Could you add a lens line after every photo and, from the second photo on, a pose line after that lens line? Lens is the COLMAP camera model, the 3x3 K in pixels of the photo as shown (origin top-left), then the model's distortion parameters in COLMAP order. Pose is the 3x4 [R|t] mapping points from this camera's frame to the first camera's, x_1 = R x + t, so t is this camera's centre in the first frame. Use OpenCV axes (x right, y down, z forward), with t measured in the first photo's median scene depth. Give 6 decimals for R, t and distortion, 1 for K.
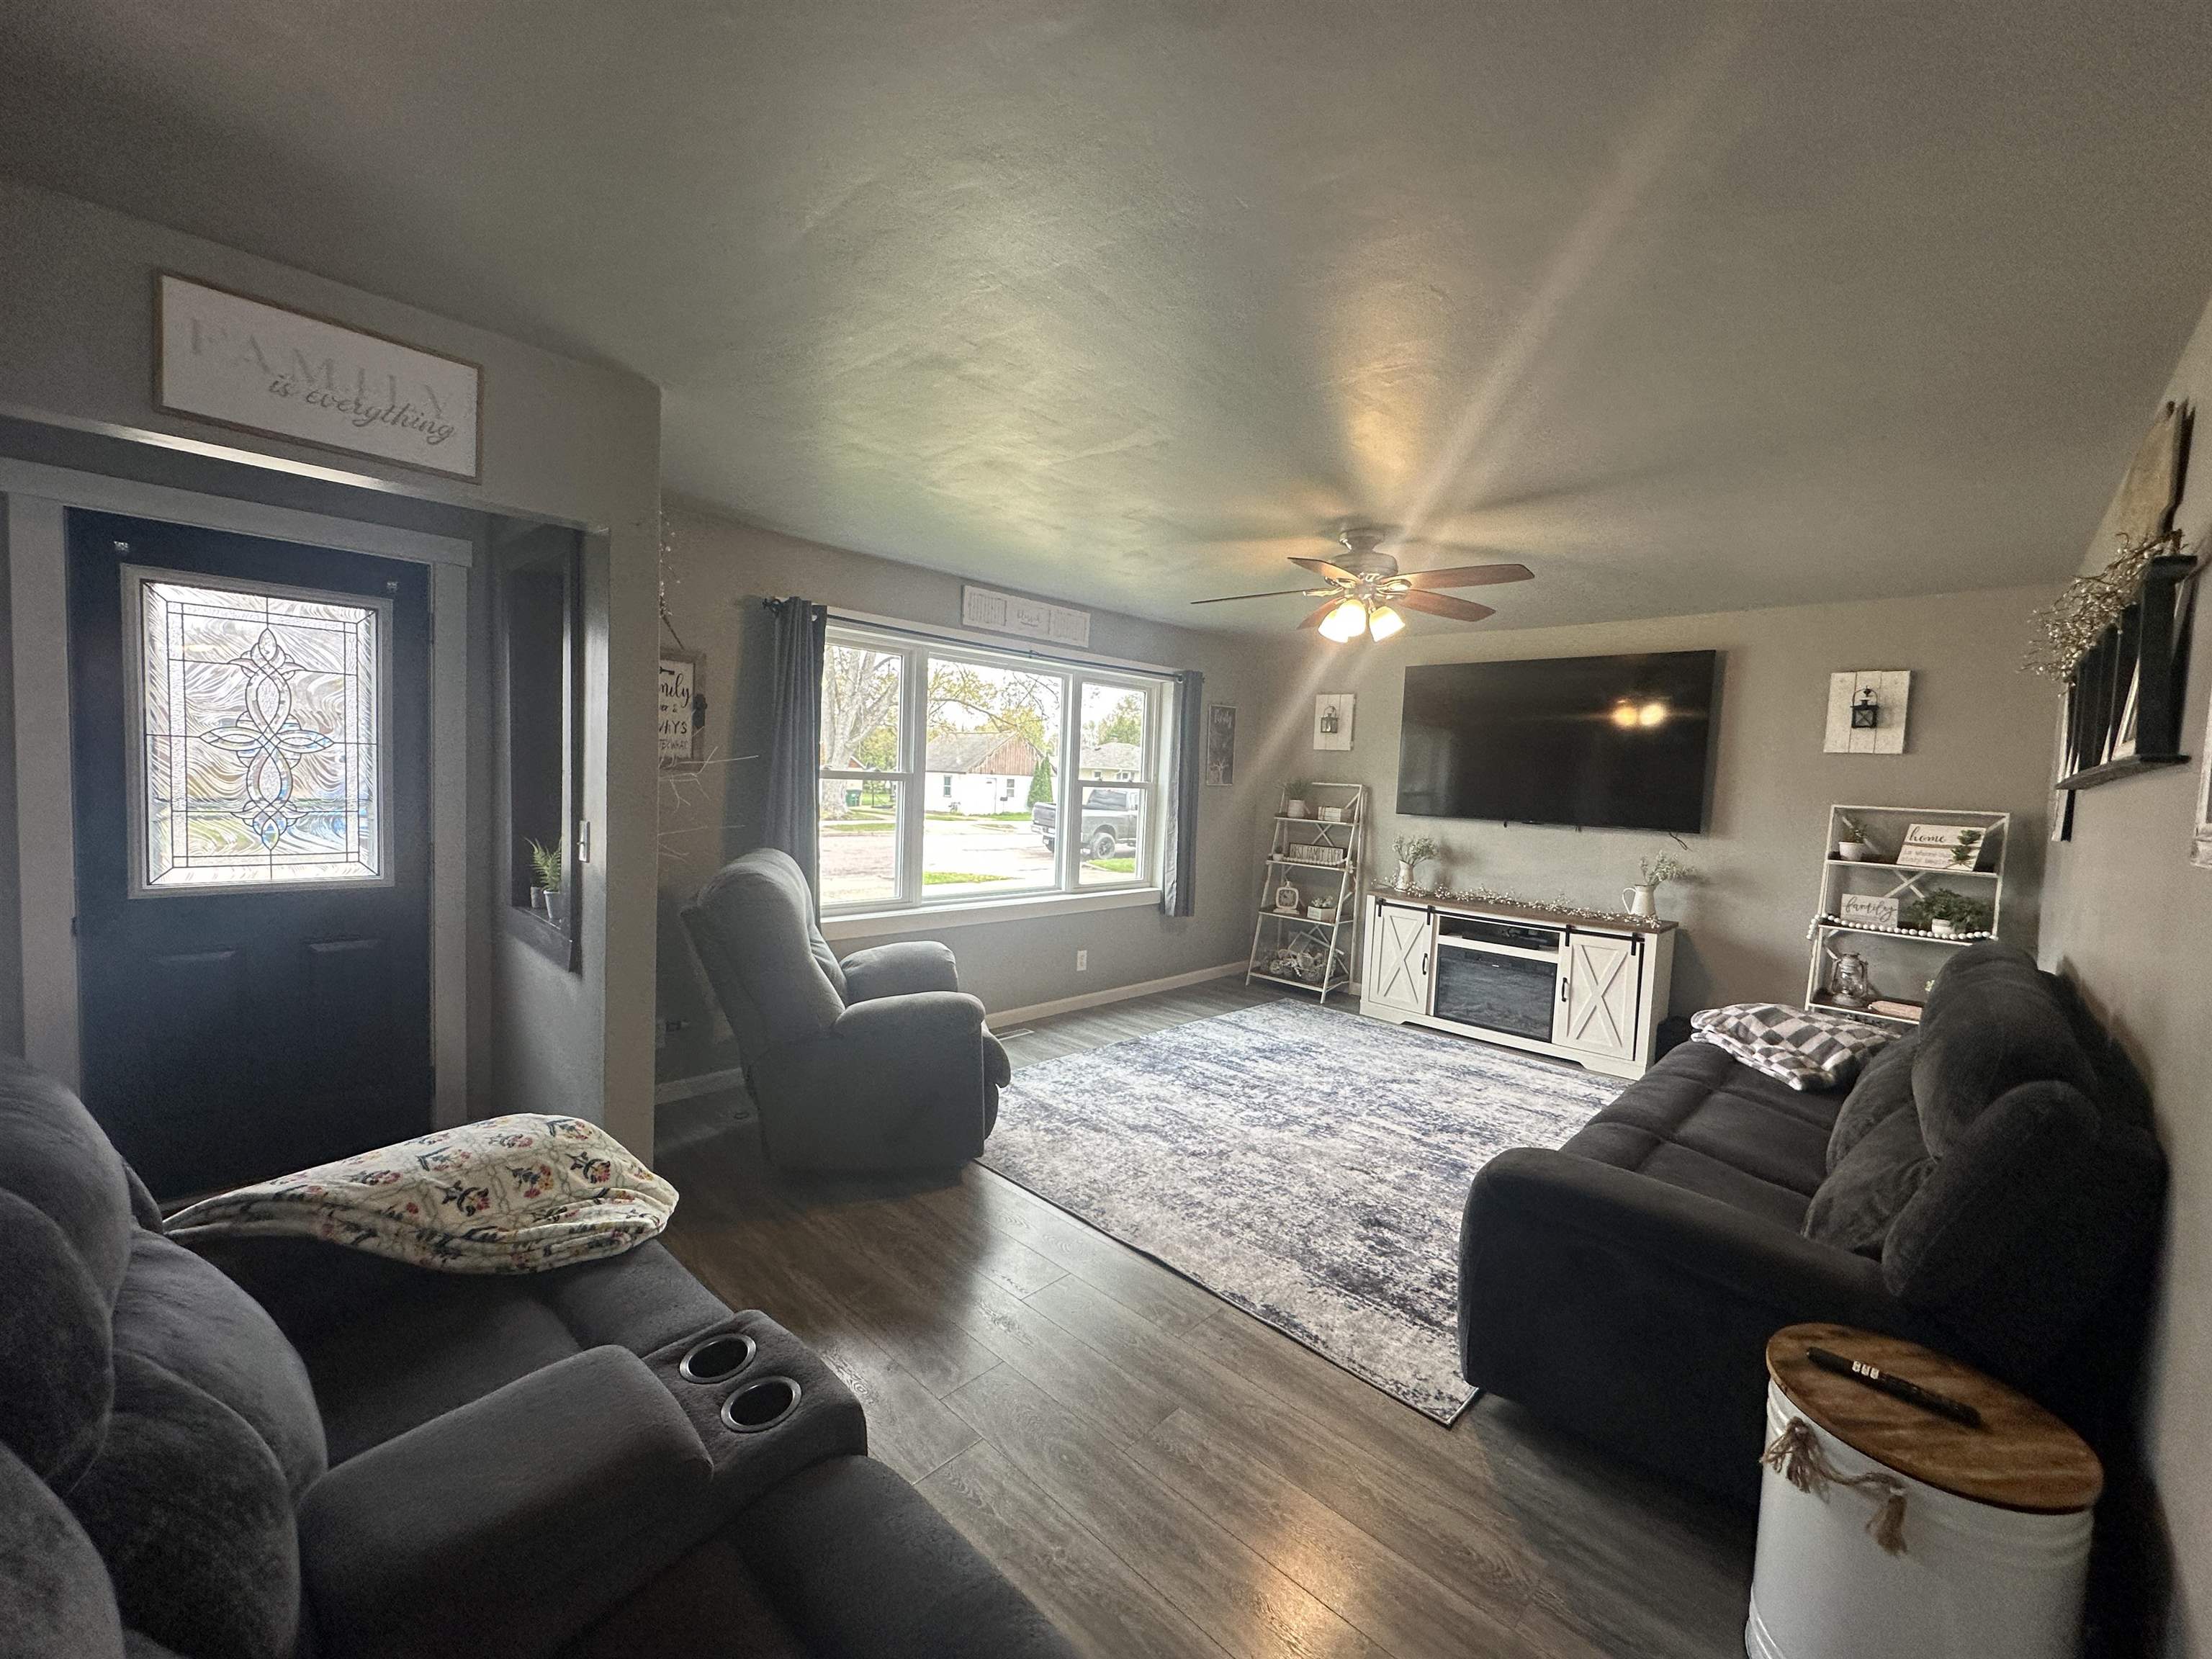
lens RADIAL K [[882.2, 0, 1103.3], [0, 882.2, 828.1], [0, 0, 1]] dist [-0.000609, 0.000488]
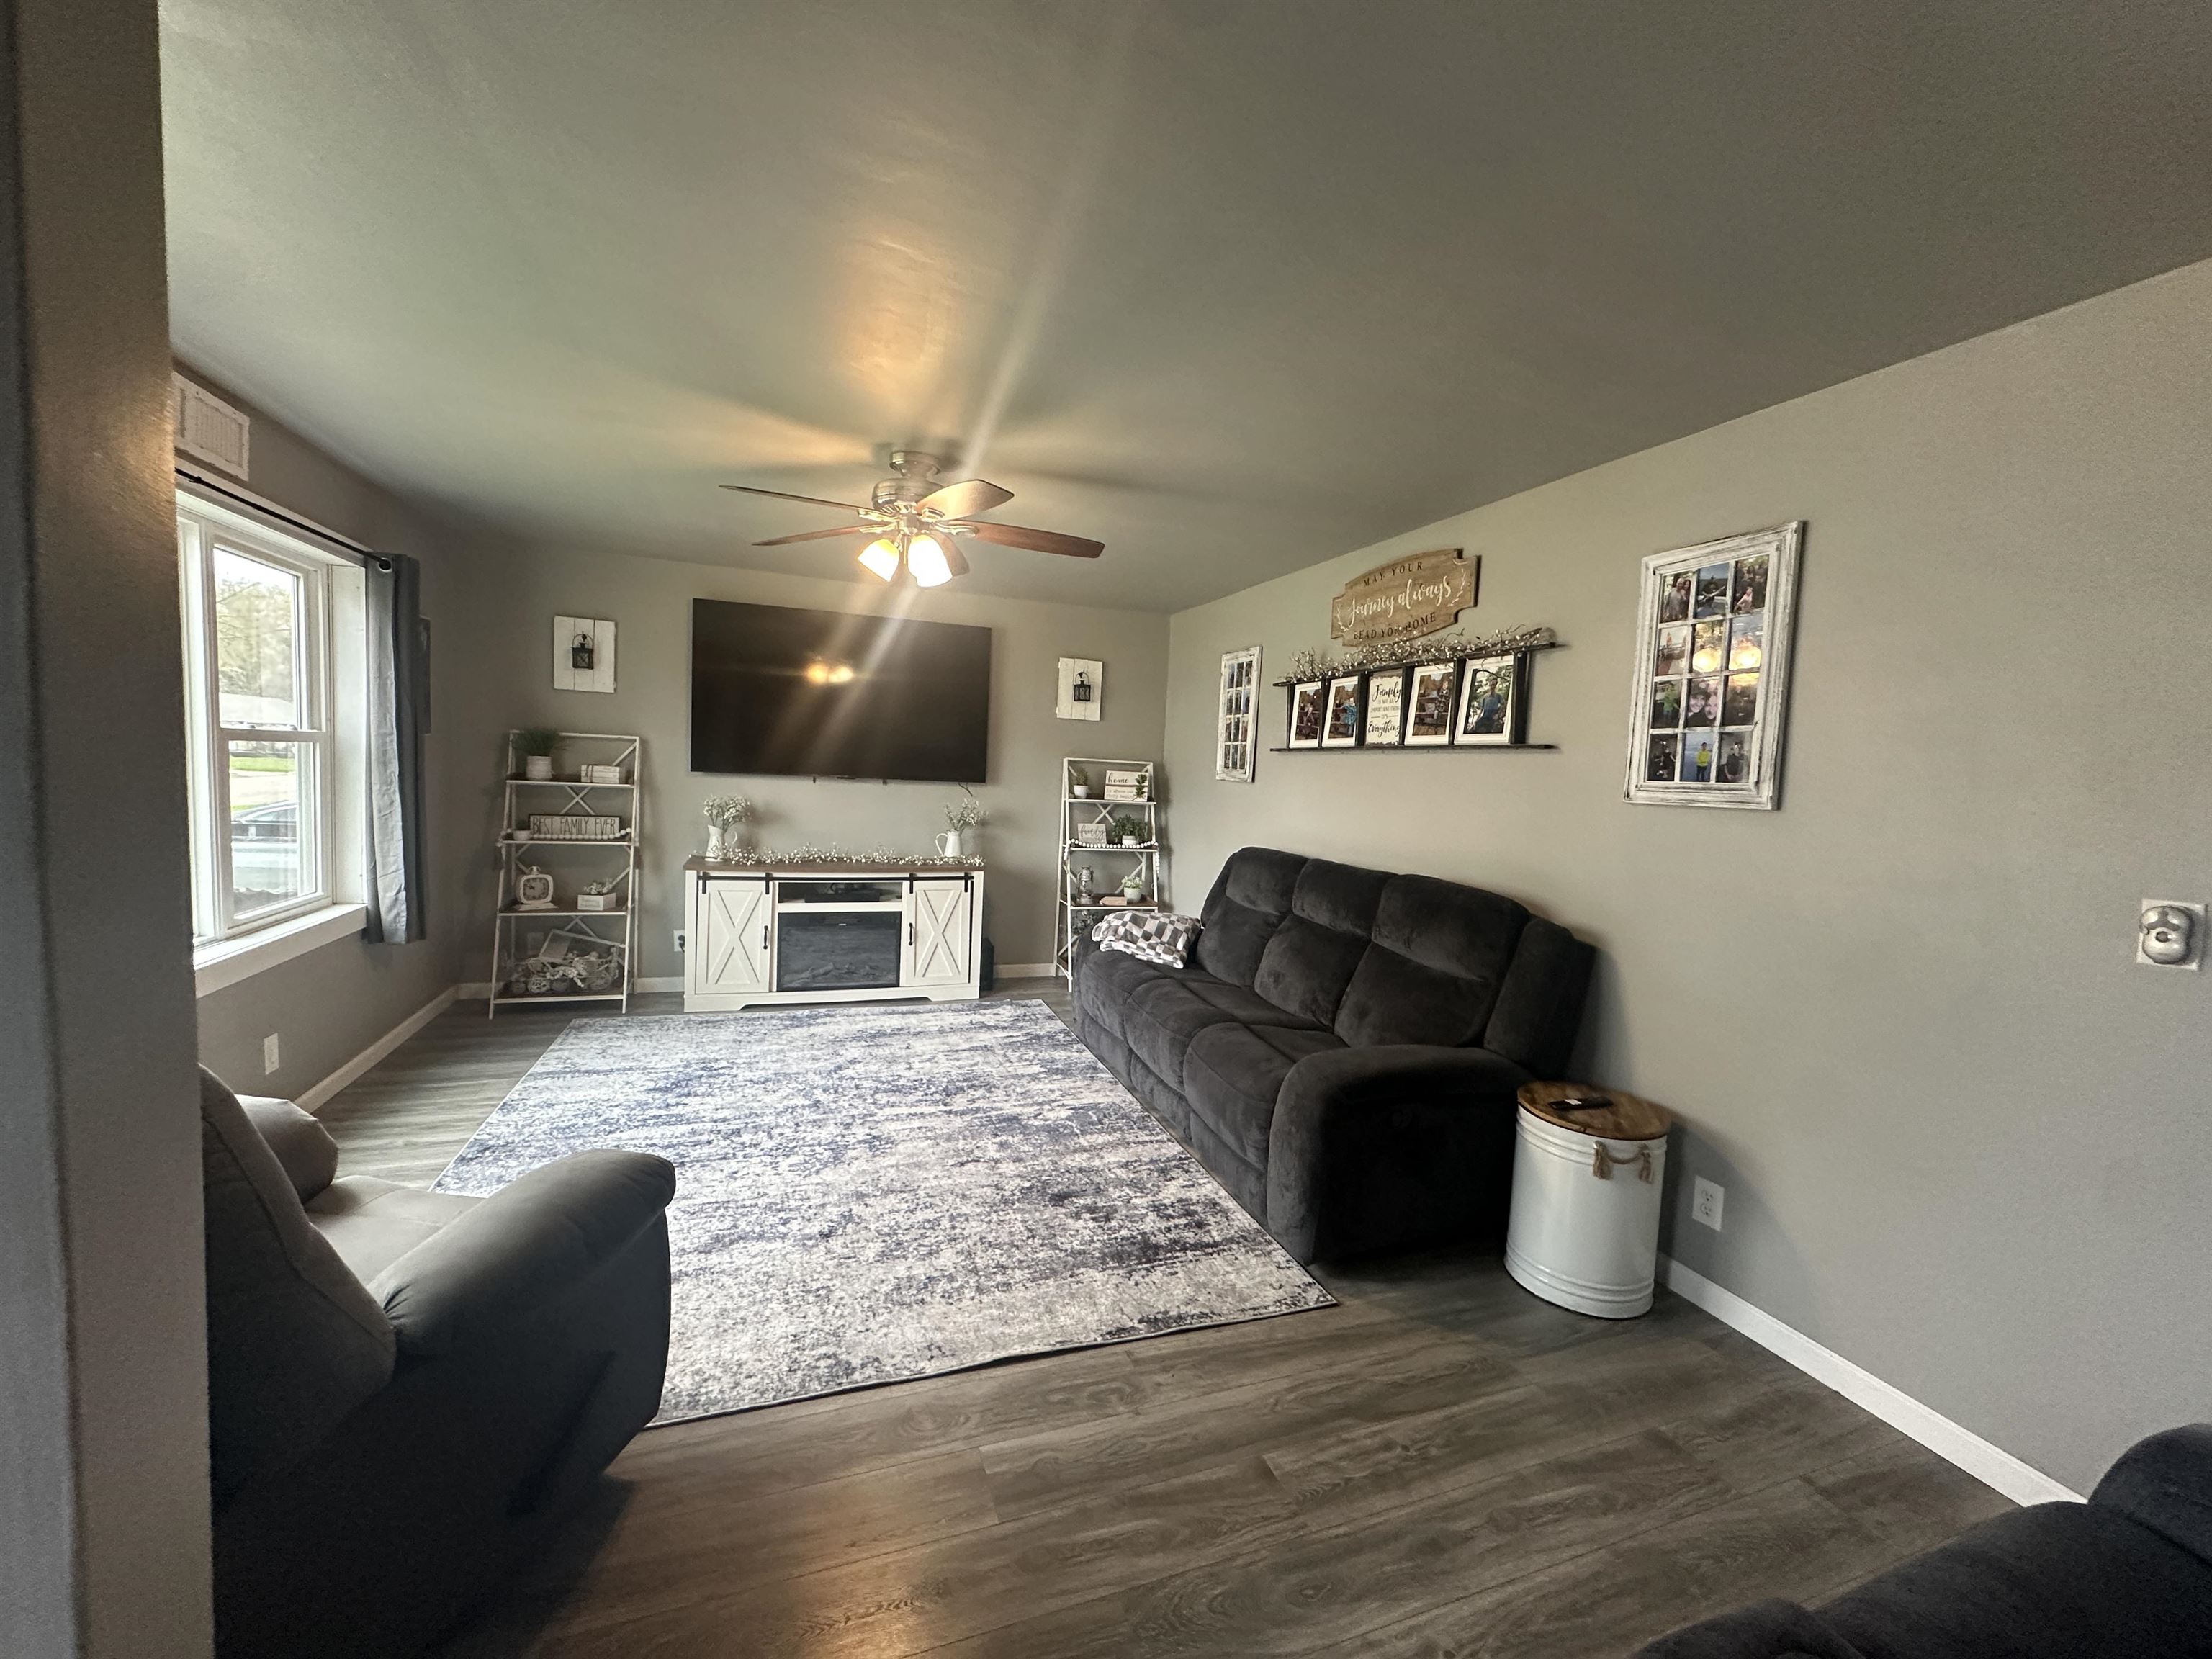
lens RADIAL K [[882.2, 0, 1103.3], [0, 882.2, 828.1], [0, 0, 1]] dist [-0.000609, 0.000488]
pose [[0.441481, -0.087769, 0.892968, -0.338684], [0.026720, 0.996049, 0.084691, -0.030736], [-0.896873, -0.013529, 0.442082, 0.345879]]
